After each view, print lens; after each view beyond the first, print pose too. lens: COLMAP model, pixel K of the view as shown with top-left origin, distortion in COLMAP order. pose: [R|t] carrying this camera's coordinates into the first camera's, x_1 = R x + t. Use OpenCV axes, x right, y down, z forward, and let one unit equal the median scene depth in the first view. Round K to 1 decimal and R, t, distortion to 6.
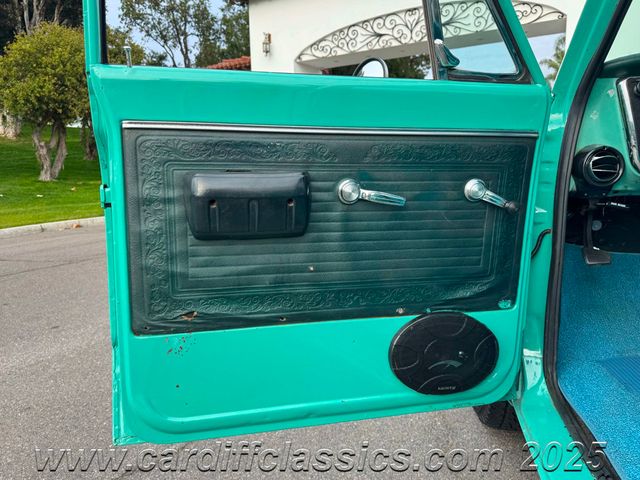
lens RADIAL K [[463.4, 0, 321.5], [0, 463.4, 241.7], [0, 0, 1]] dist [-0.005814, -0.003658]
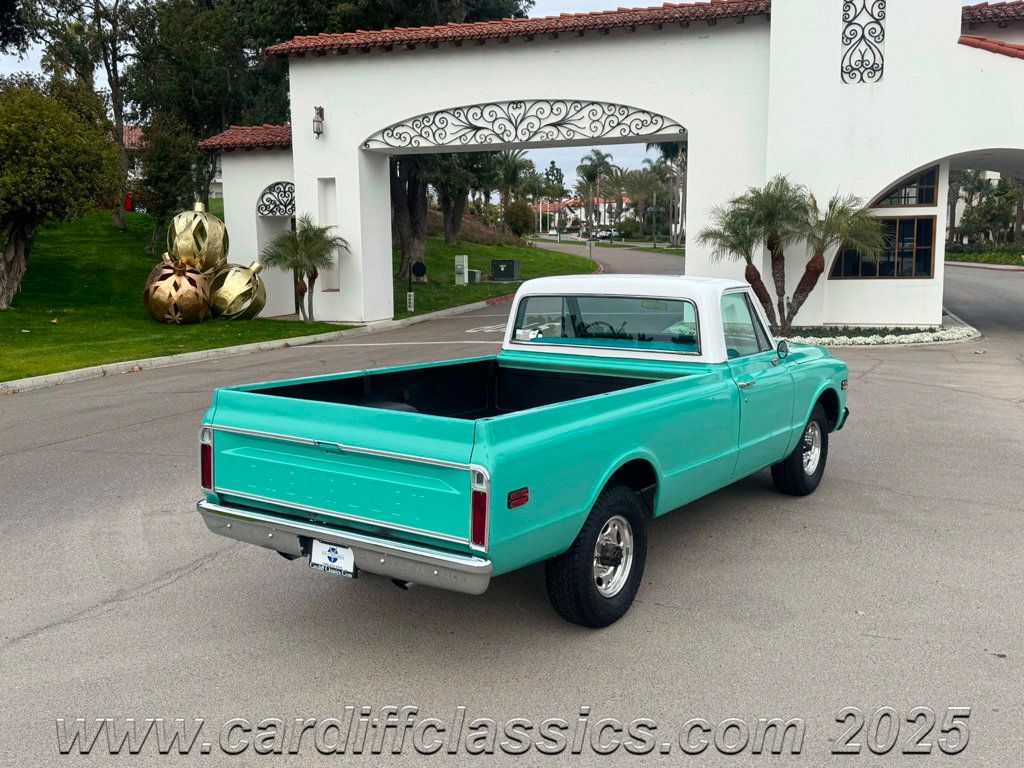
lens RADIAL K [[987.6, 0, 517.4], [0, 987.6, 385.8], [0, 0, 1]] dist [0.197149, -0.416301]
pose [[0.969526, -0.018425, 0.244296, -0.232831], [0.027466, 0.999056, -0.033655, 0.056106], [-0.243446, 0.039339, 0.969116, -0.662477]]
